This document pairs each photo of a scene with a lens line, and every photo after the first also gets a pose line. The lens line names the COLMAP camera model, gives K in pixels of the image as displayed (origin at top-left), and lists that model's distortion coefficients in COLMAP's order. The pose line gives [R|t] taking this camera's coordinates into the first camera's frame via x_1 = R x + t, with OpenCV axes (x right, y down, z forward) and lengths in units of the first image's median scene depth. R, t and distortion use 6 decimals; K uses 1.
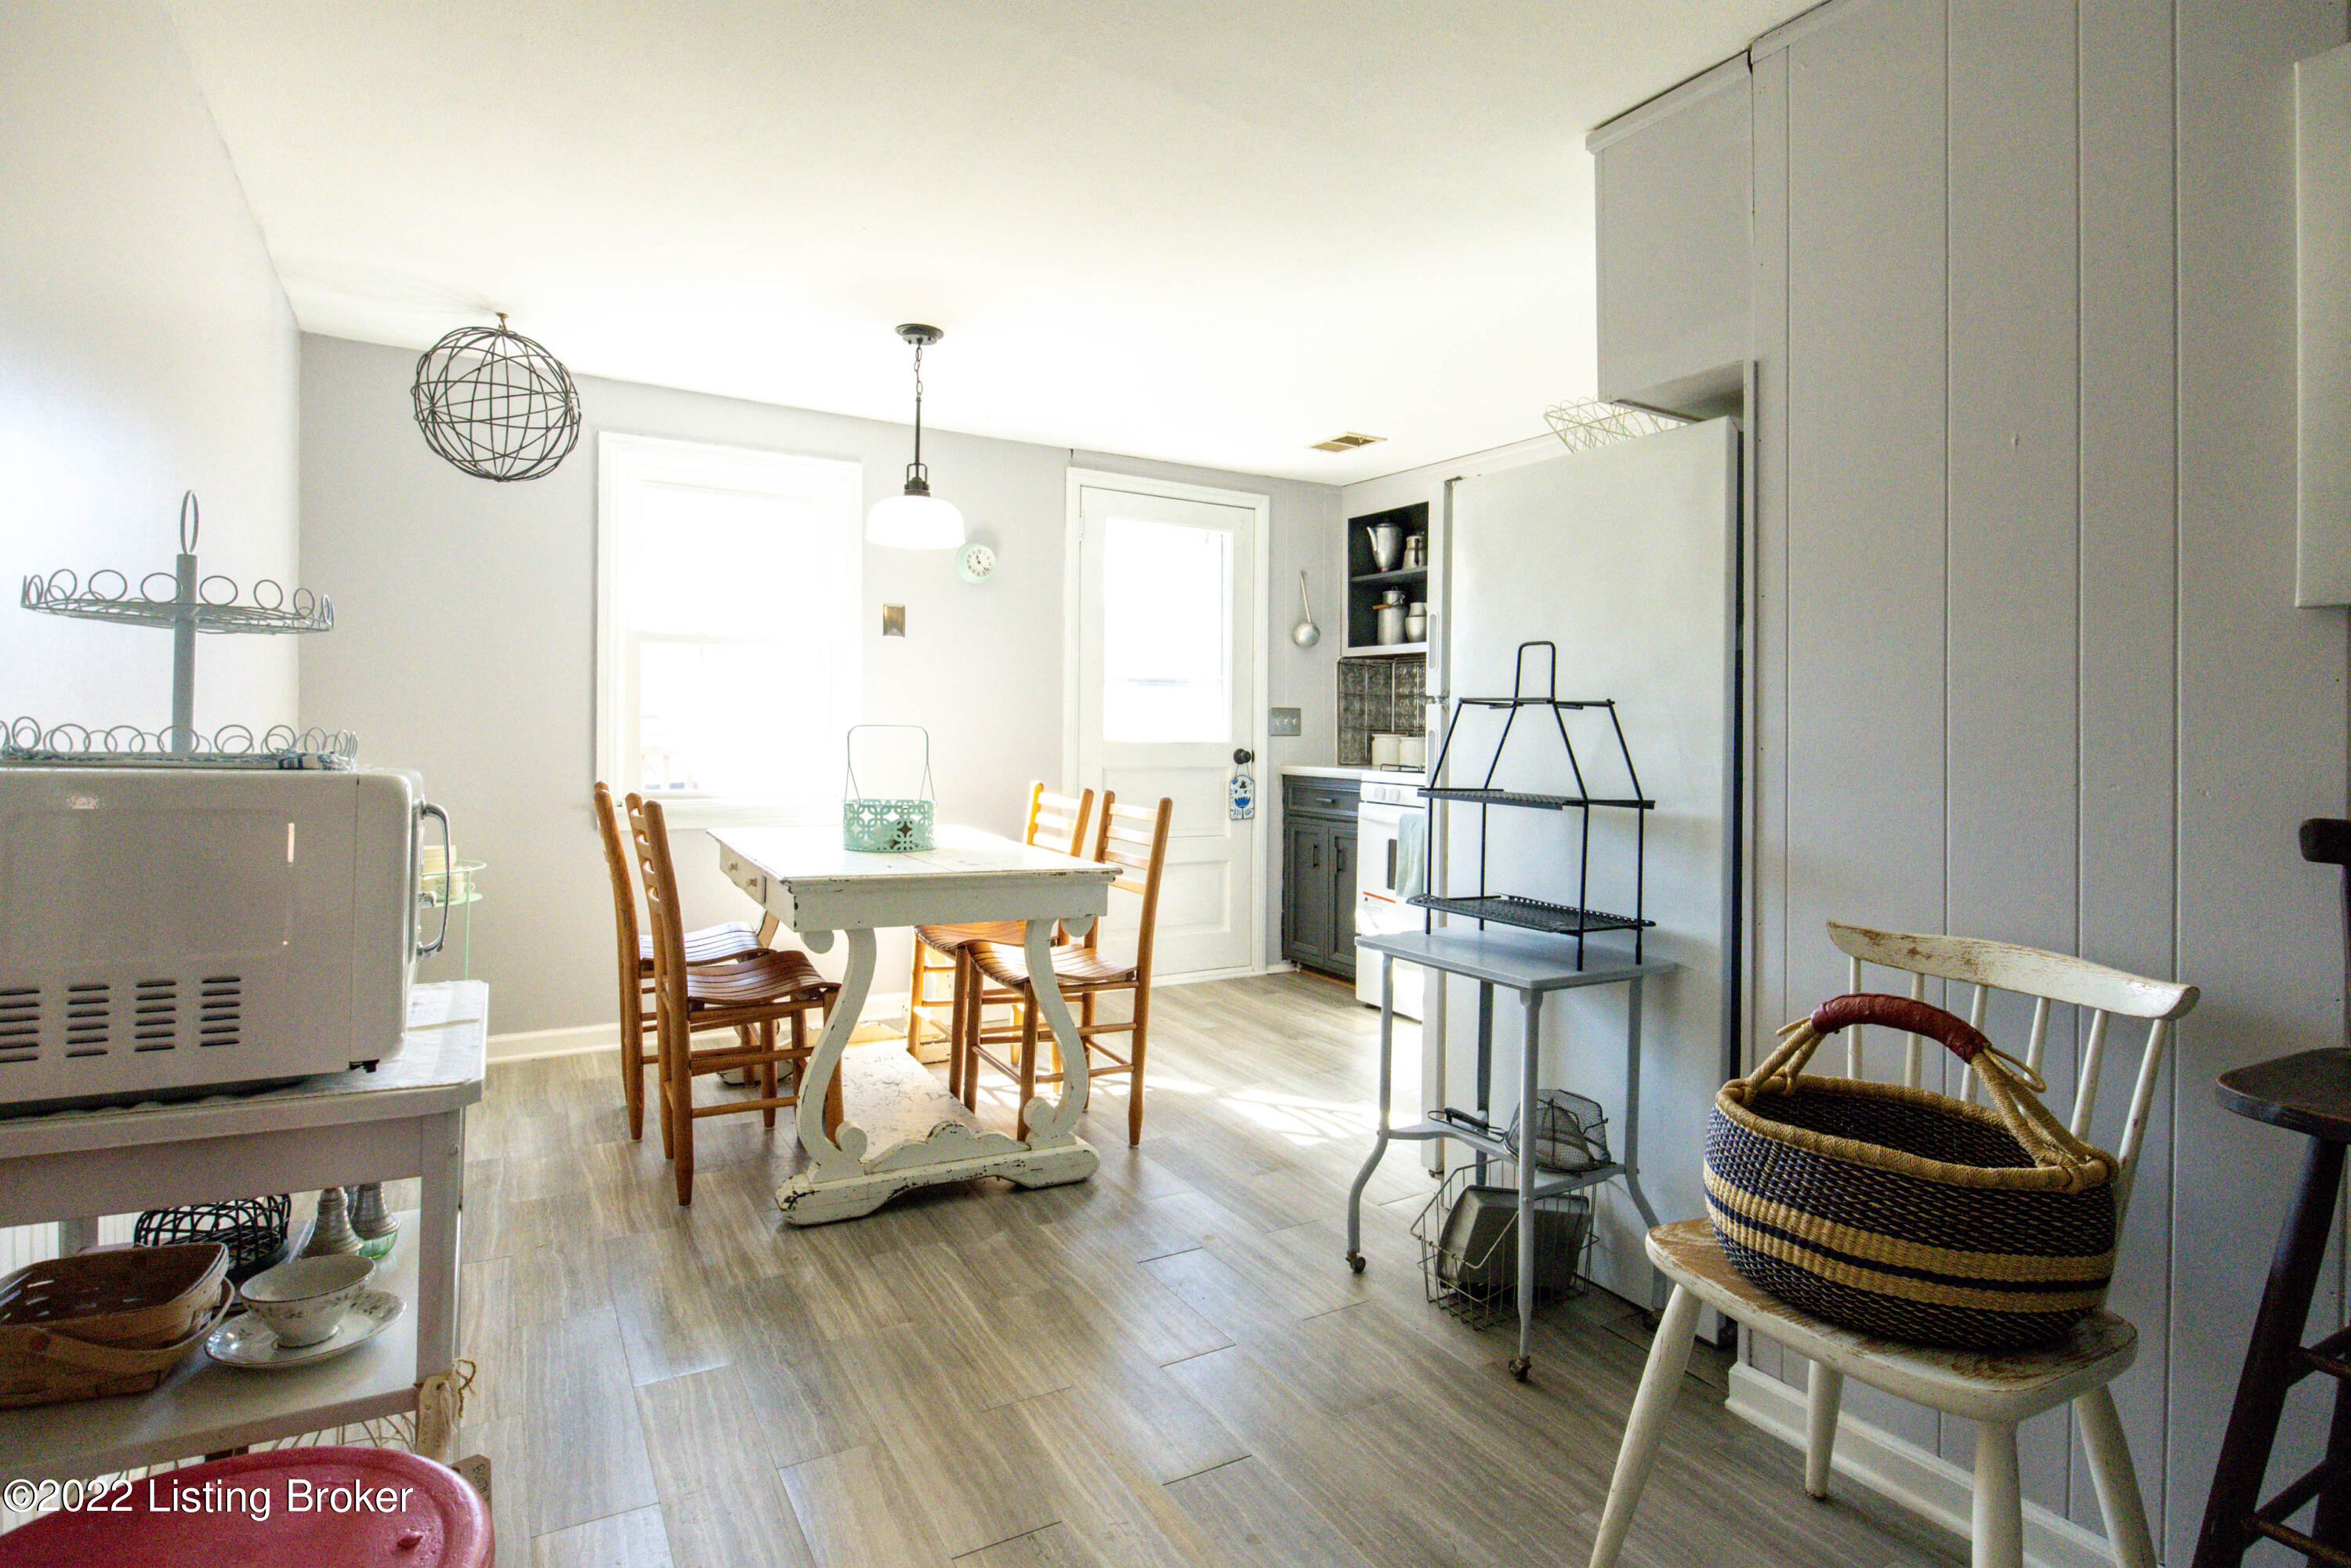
lens RADIAL K [[1210.2, 0, 1175.5], [0, 1210.2, 784.0], [0, 0, 1]] dist [0.000280, 0.000113]
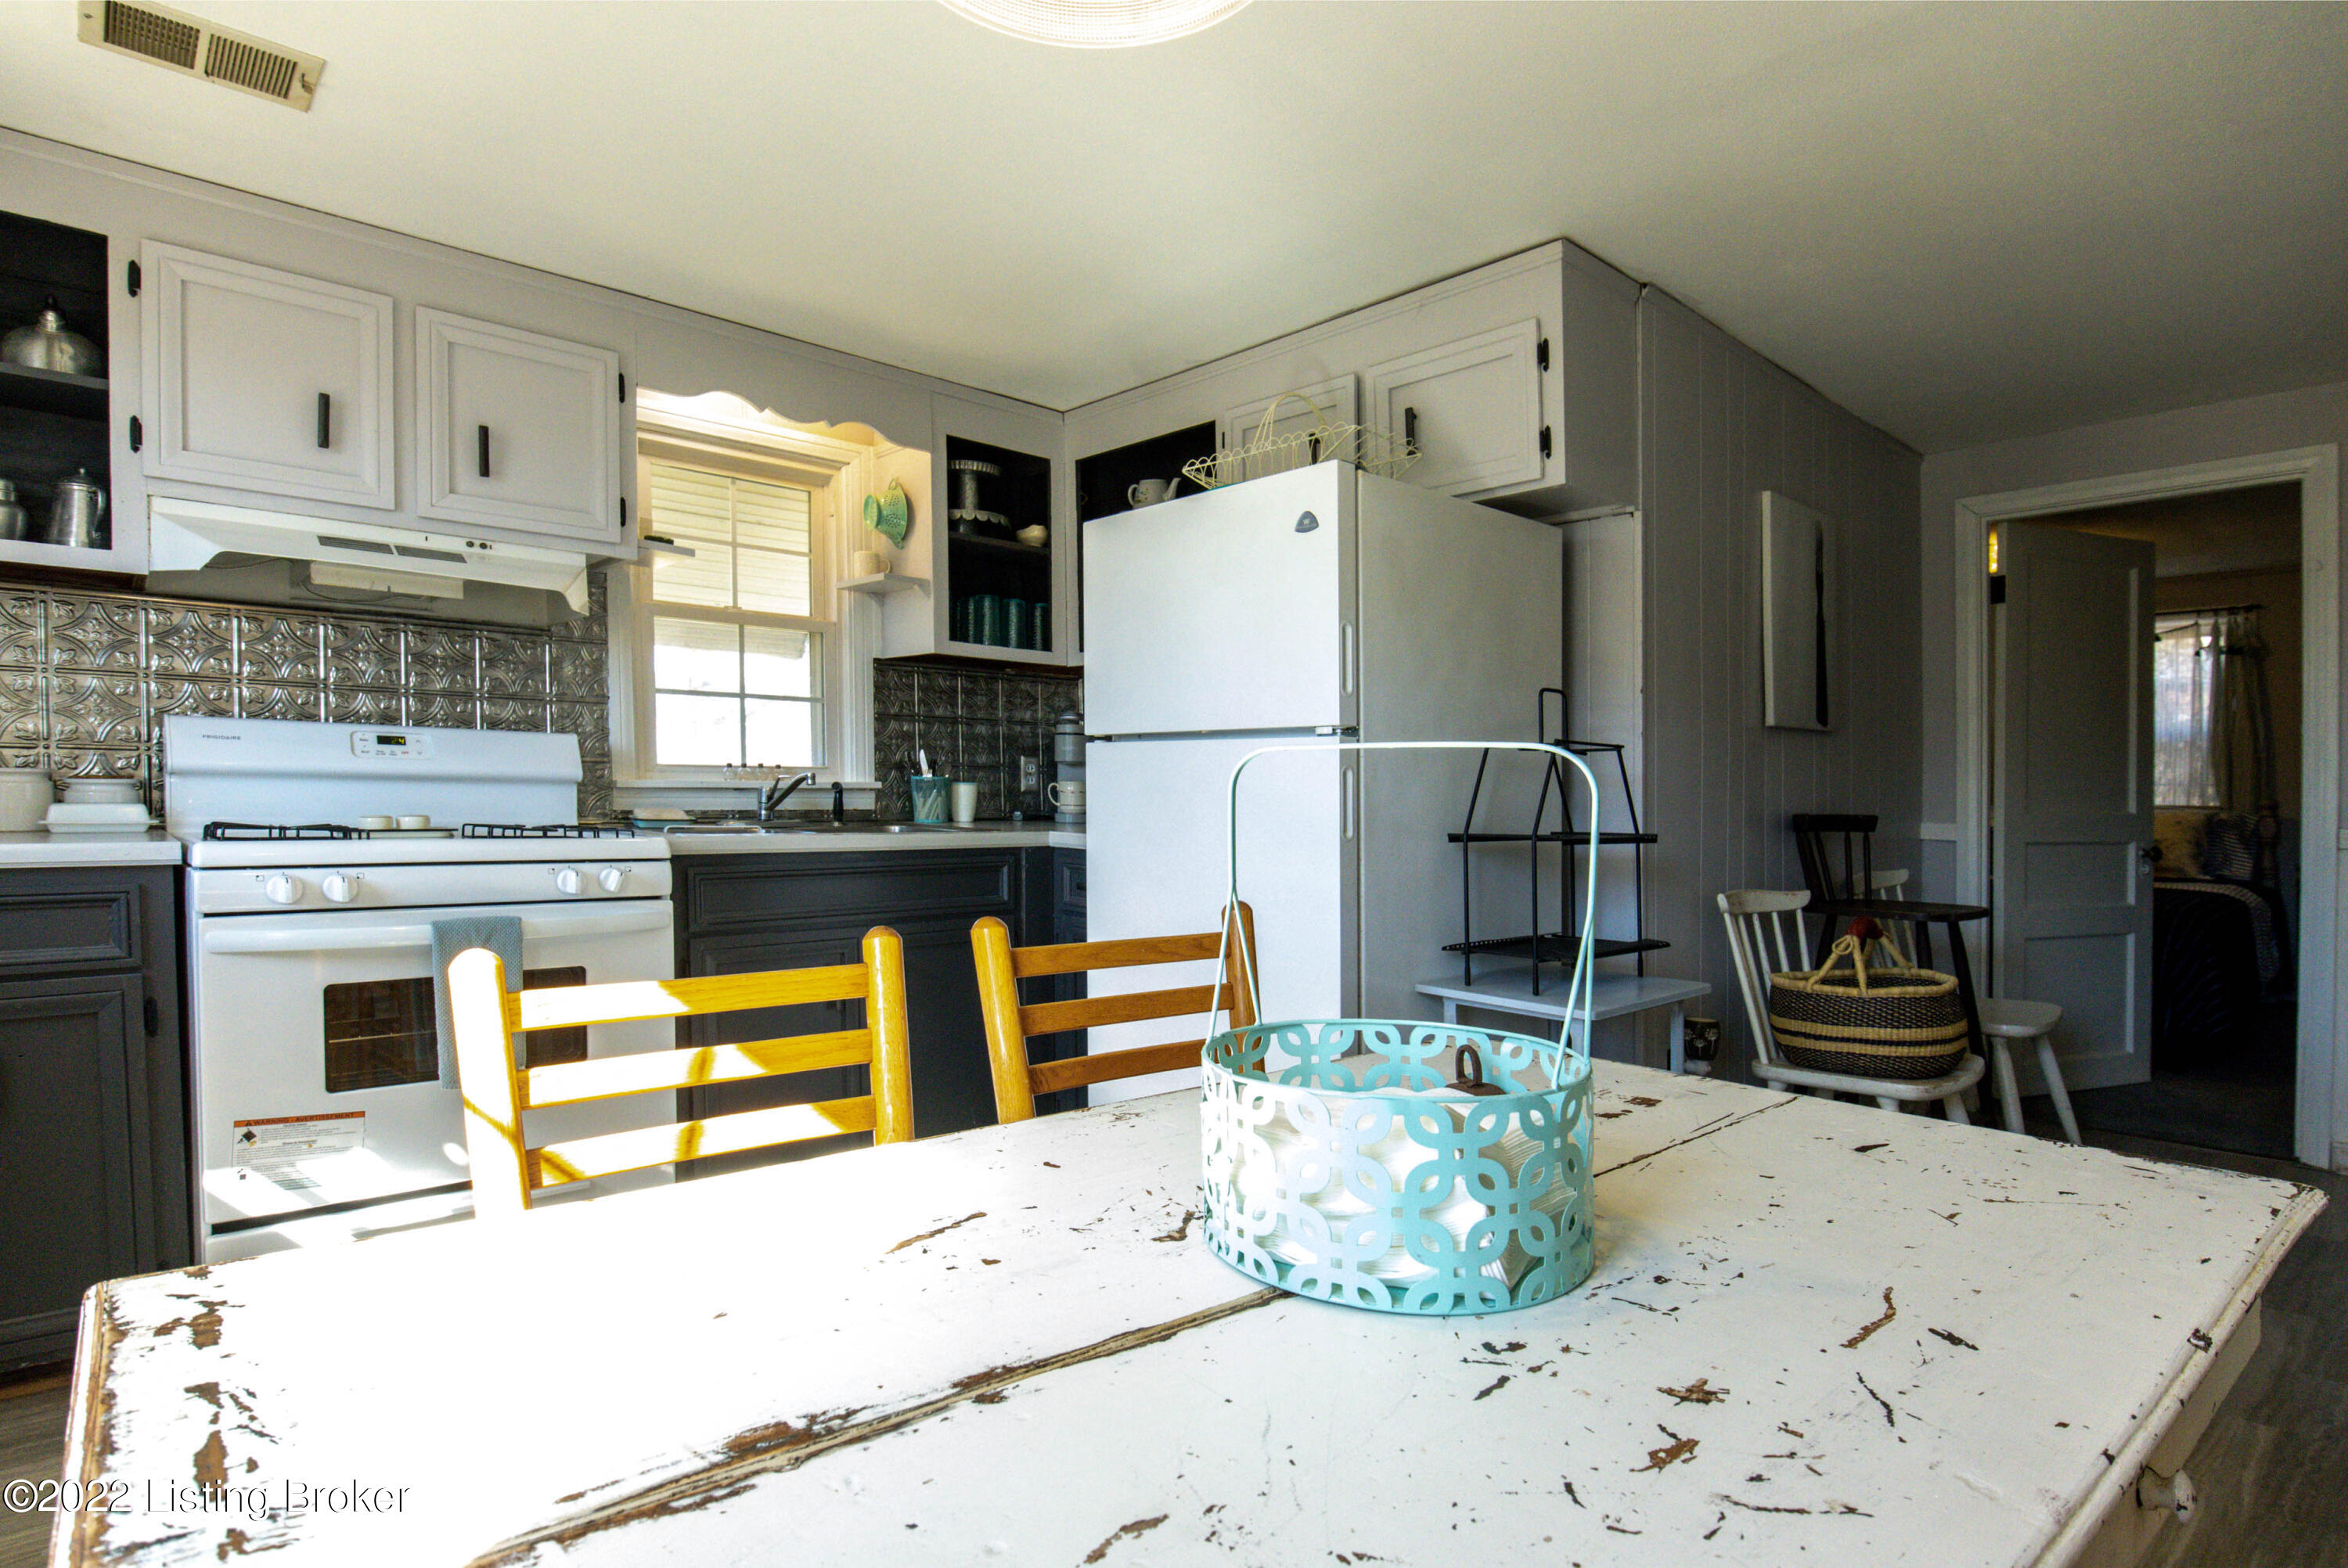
lens RADIAL K [[1208.5, 0, 1174.0], [0, 1208.5, 784.0], [0, 0, 1]] dist [0.000280, 0.000113]
pose [[-0.201685, -0.006181, 0.979431, -0.612043], [0.026224, 0.999588, 0.011708, -0.049918], [-0.979099, 0.028046, -0.201439, 1.420630]]
